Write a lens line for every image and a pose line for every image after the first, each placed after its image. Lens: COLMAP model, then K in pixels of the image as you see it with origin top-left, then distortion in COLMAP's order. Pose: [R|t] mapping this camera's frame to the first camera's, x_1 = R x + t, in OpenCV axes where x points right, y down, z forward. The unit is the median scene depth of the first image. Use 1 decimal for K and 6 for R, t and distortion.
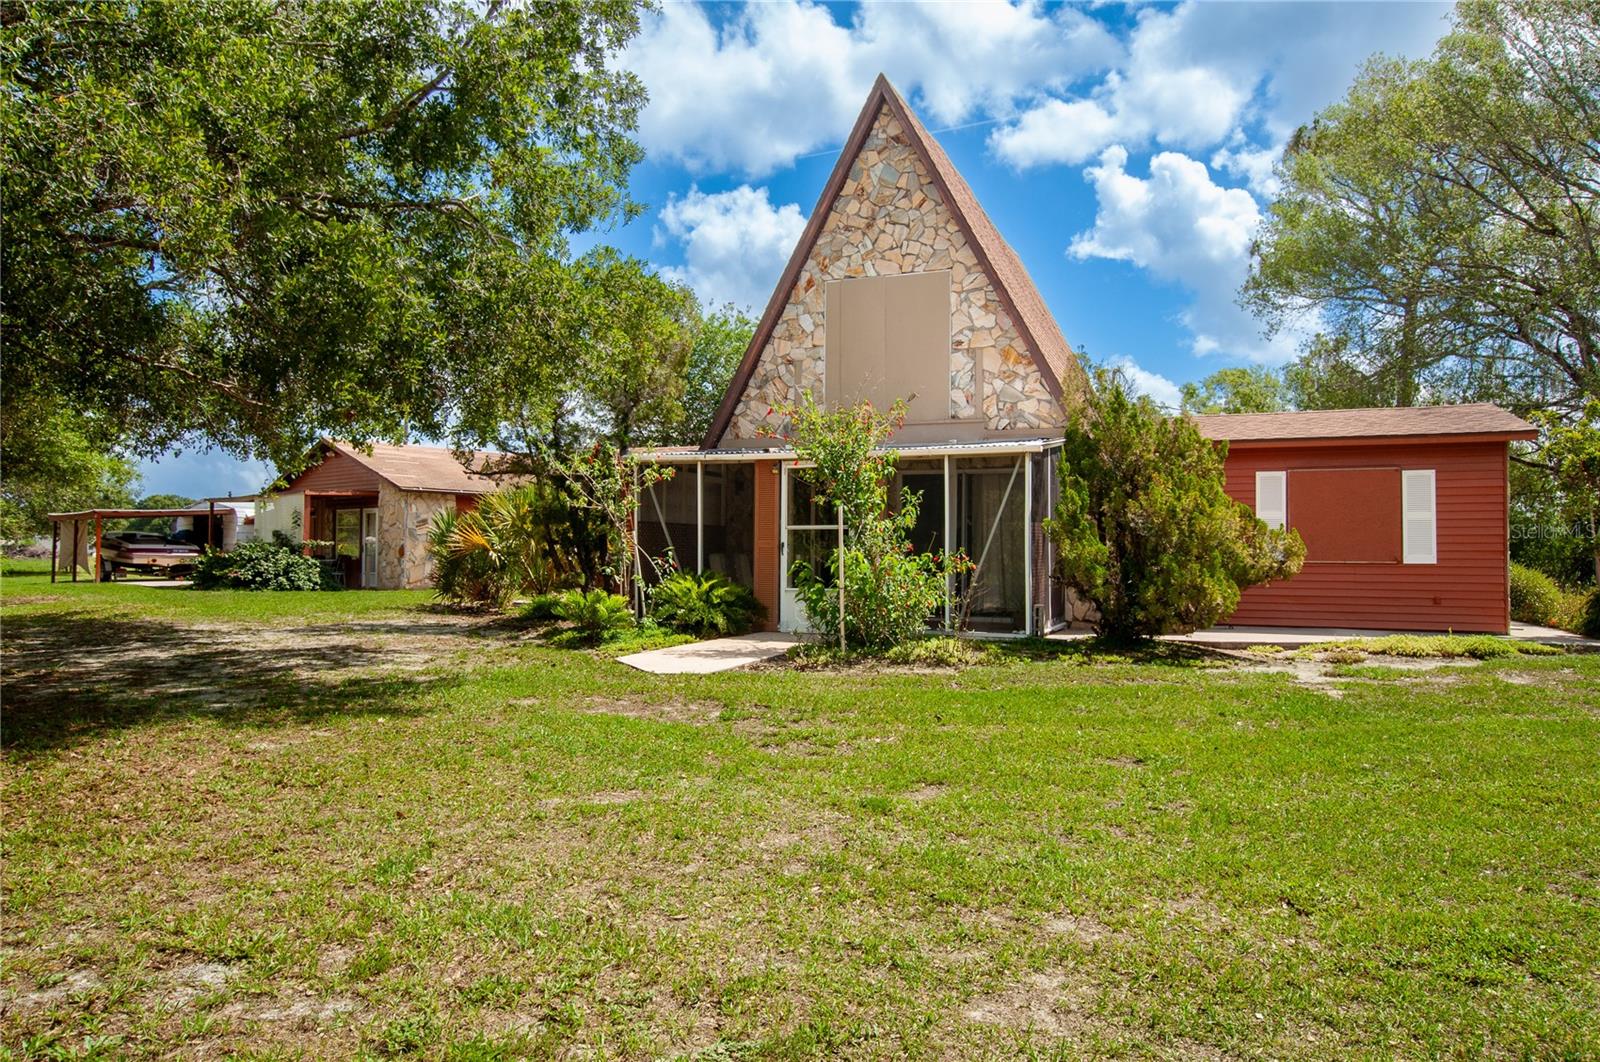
lens RADIAL K [[1101.5, 0, 793.7], [0, 1101.5, 528.5], [0, 0, 1]] dist [-0.003306, 0.021277]
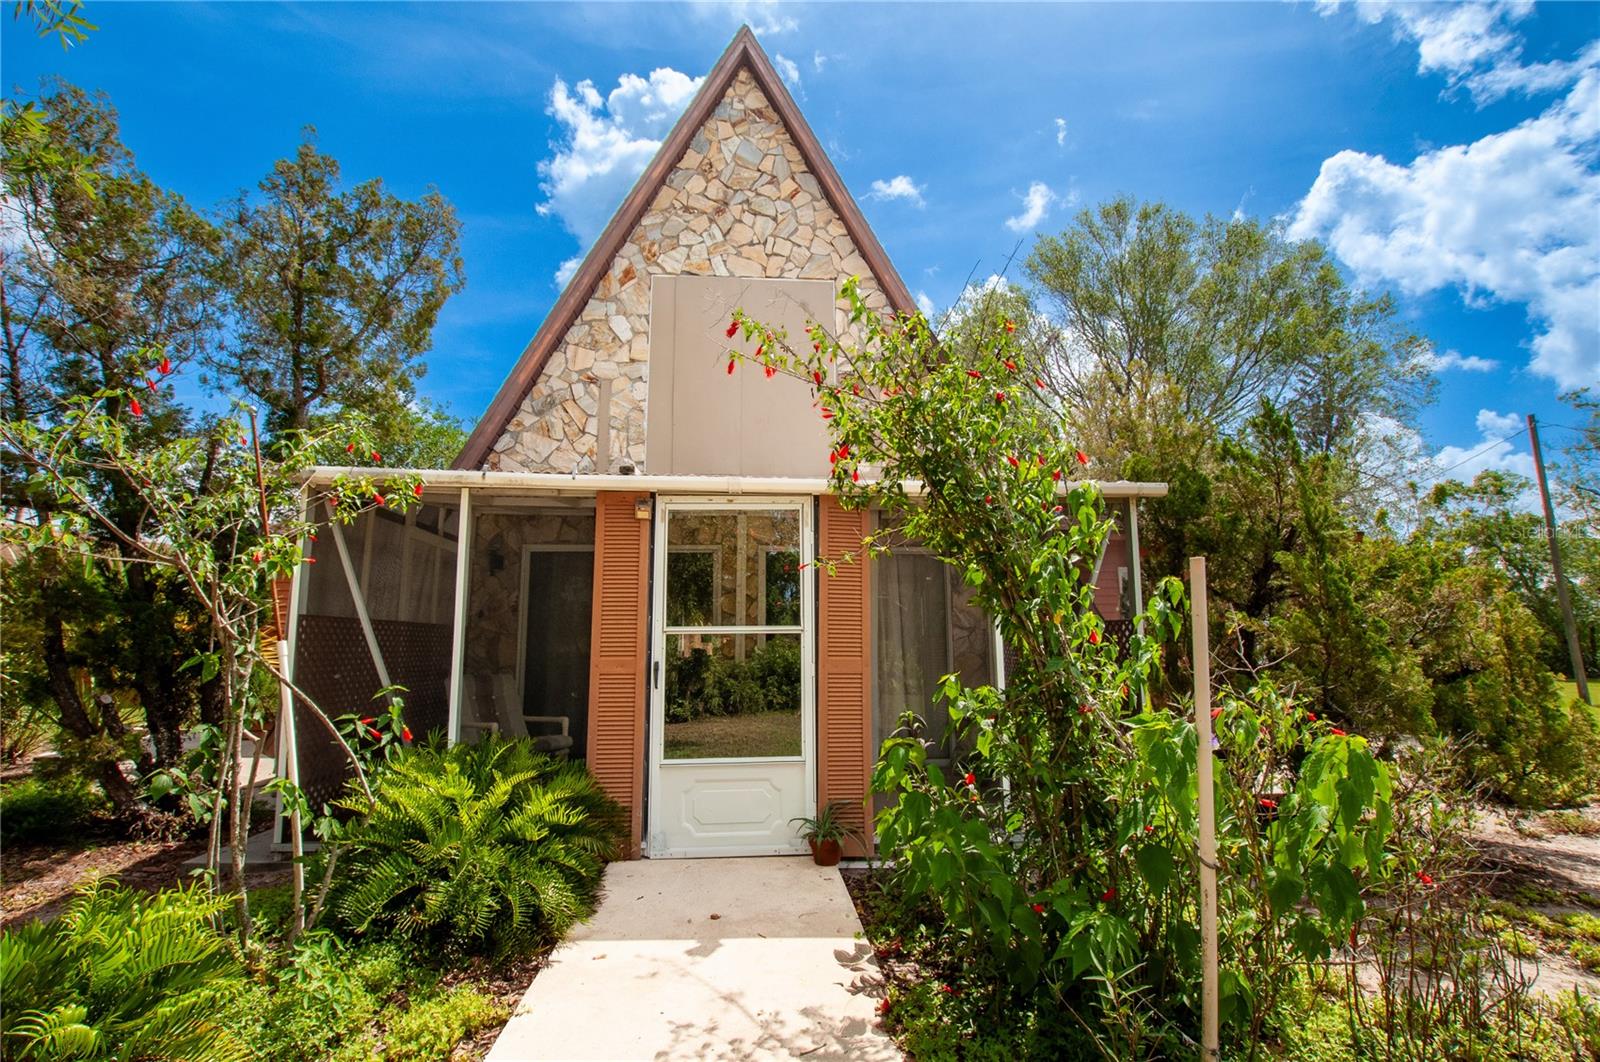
lens RADIAL K [[723.1, 0, 800.0], [0, 723.1, 531.0], [0, 0, 1]] dist [-0.030151, 0.007162]
pose [[0.893965, 0.064641, 0.443451, -0.081173], [-0.005504, 0.991051, -0.133369, -0.001863], [-0.448103, 0.116787, 0.886321, 0.580204]]
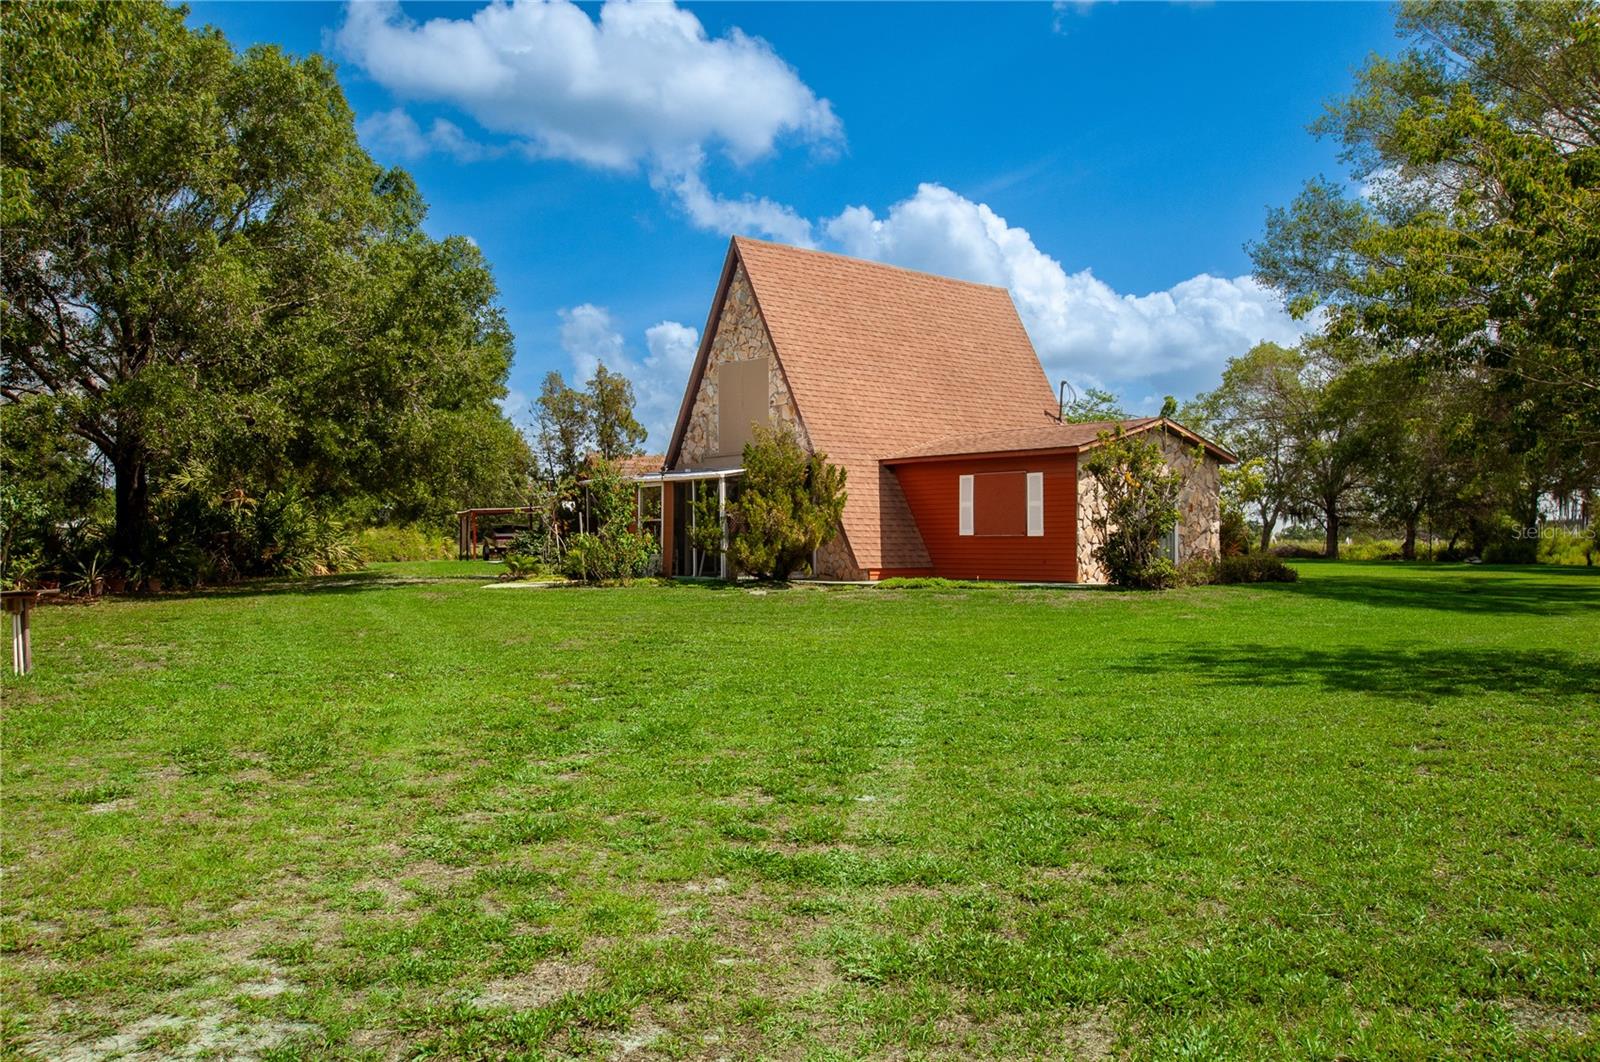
lens RADIAL K [[1340.7, 0, 800.0], [0, 1340.7, 531.0], [0, 0, 1]] dist [-0.003806, 0.064300]
pose [[0.896372, -0.013813, -0.443088, 1.012842], [0.022216, 0.999658, 0.013780, -0.006763], [0.442746, -0.022196, 0.896372, -0.710917]]
